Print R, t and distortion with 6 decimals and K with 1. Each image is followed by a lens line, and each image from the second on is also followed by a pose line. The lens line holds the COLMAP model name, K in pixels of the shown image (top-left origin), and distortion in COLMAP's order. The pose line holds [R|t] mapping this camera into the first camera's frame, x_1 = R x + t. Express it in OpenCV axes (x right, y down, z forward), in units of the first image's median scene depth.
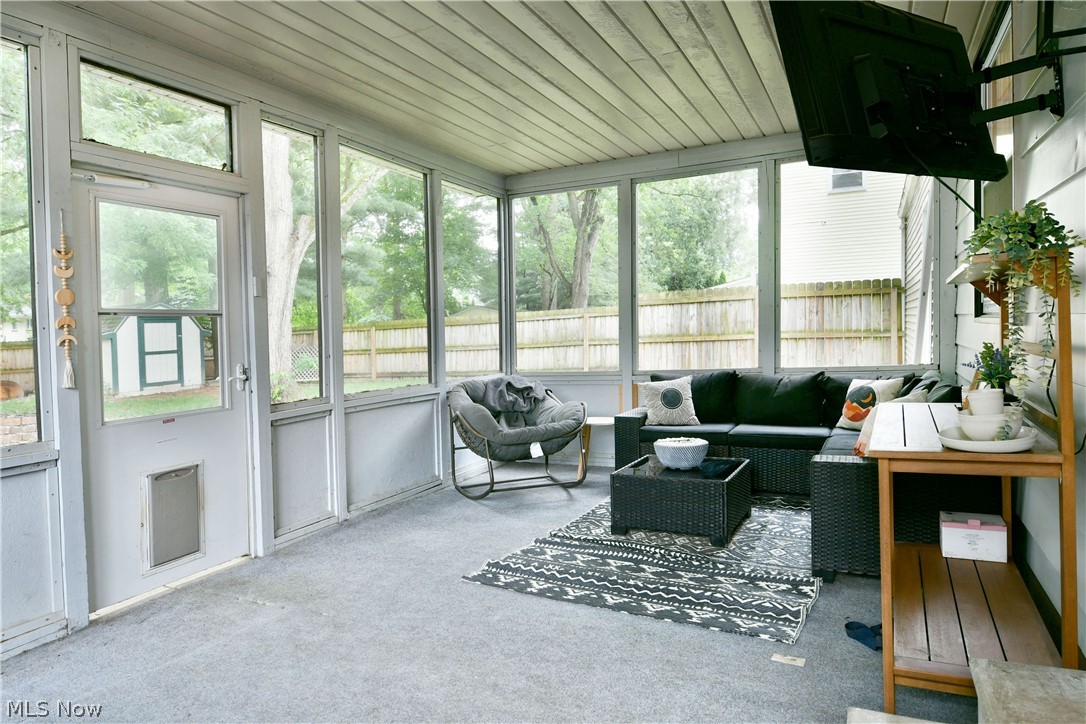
lens RADIAL K [[648.4, 0, 536.2], [0, 648.4, 335.9], [0, 0, 1]] dist [-0.002294, -0.005502]
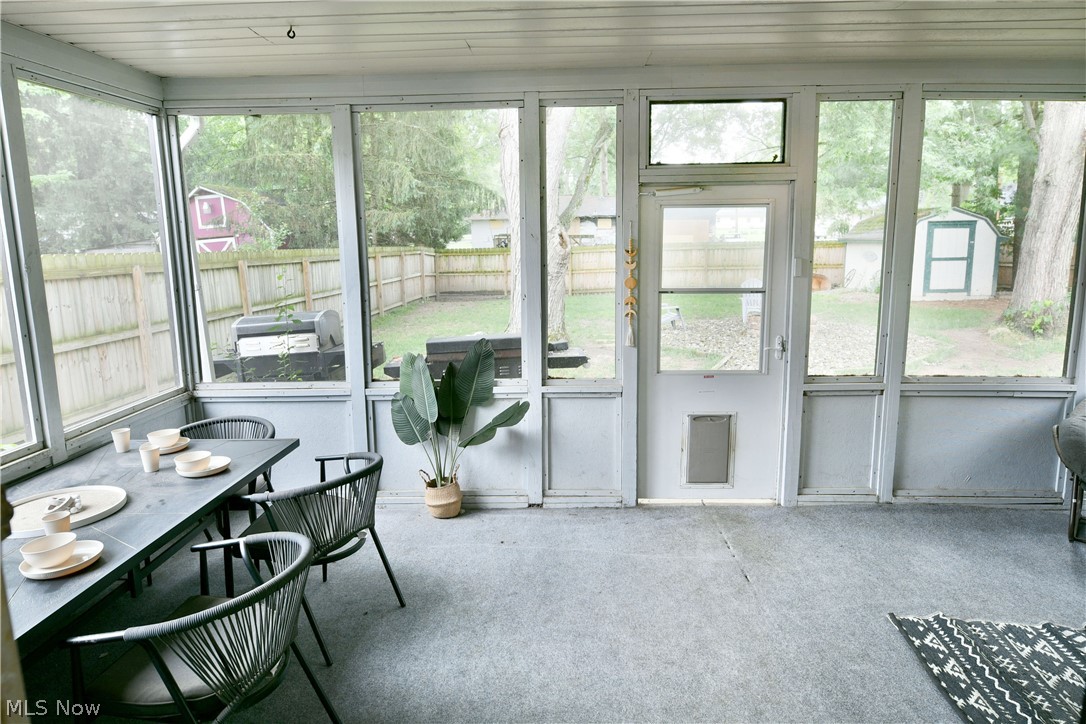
lens RADIAL K [[648.4, 0, 536.2], [0, 648.4, 335.9], [0, 0, 1]] dist [-0.002294, -0.005502]
pose [[0.448045, 0.159432, -0.879680, 0.348499], [-0.024792, 0.985807, 0.166039, -0.136163], [0.893667, -0.052584, 0.445638, 0.132886]]
